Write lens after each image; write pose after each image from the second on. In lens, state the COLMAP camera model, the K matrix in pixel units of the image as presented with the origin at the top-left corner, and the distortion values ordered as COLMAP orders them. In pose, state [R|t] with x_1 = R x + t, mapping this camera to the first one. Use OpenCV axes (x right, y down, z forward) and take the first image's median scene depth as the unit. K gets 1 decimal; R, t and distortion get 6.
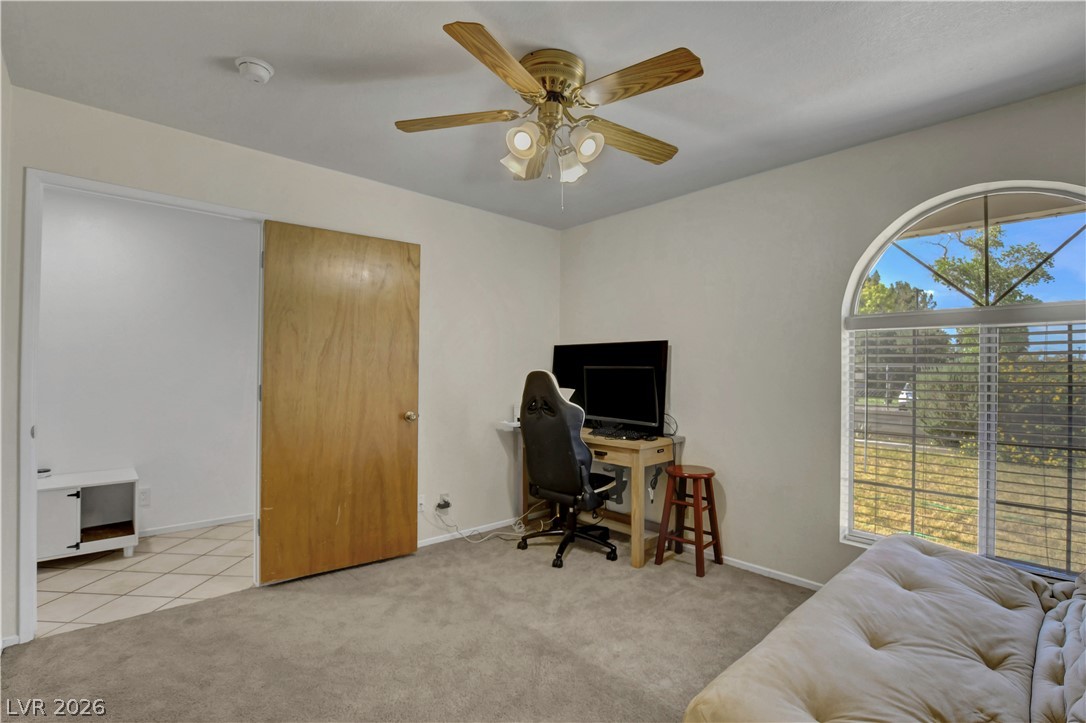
lens RADIAL K [[504.3, 0, 534.4], [0, 504.3, 367.1], [0, 0, 1]] dist [-0.035644, 0.007056]
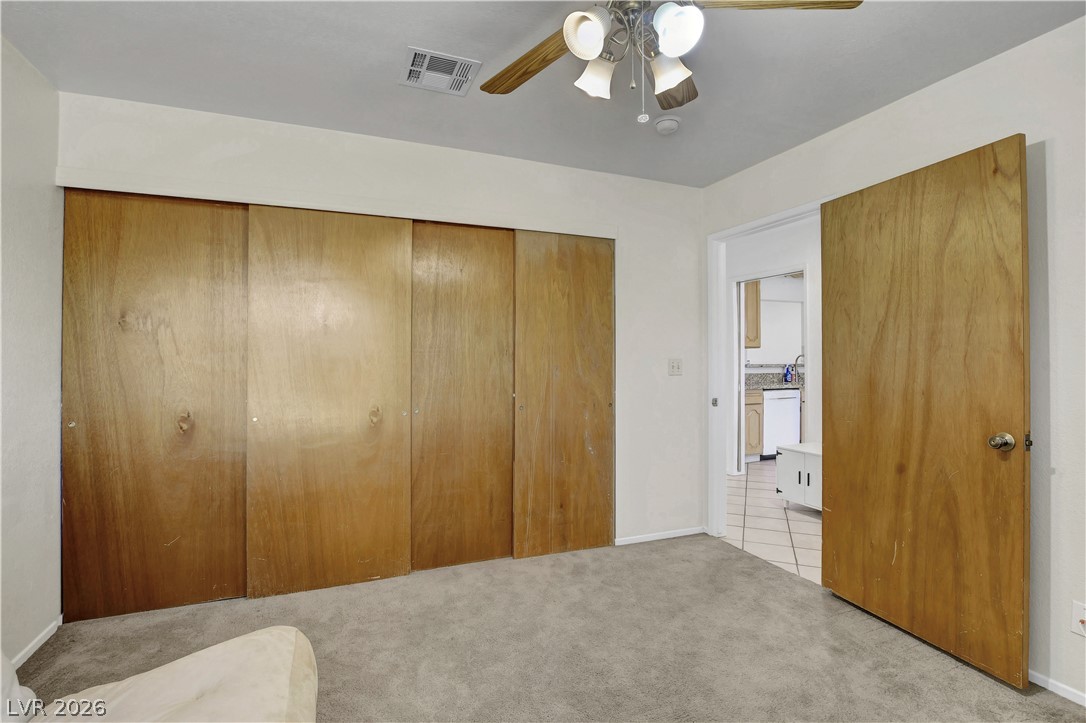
lens RADIAL K [[504.3, 0, 534.0], [0, 504.3, 356.0], [0, 0, 1]] dist [-0.035644, 0.007056]
pose [[-0.326471, -0.015148, -0.945086, 0.493607], [0.002135, 0.999857, -0.016763, 0.009545], [0.945205, -0.007490, -0.326392, 0.729230]]
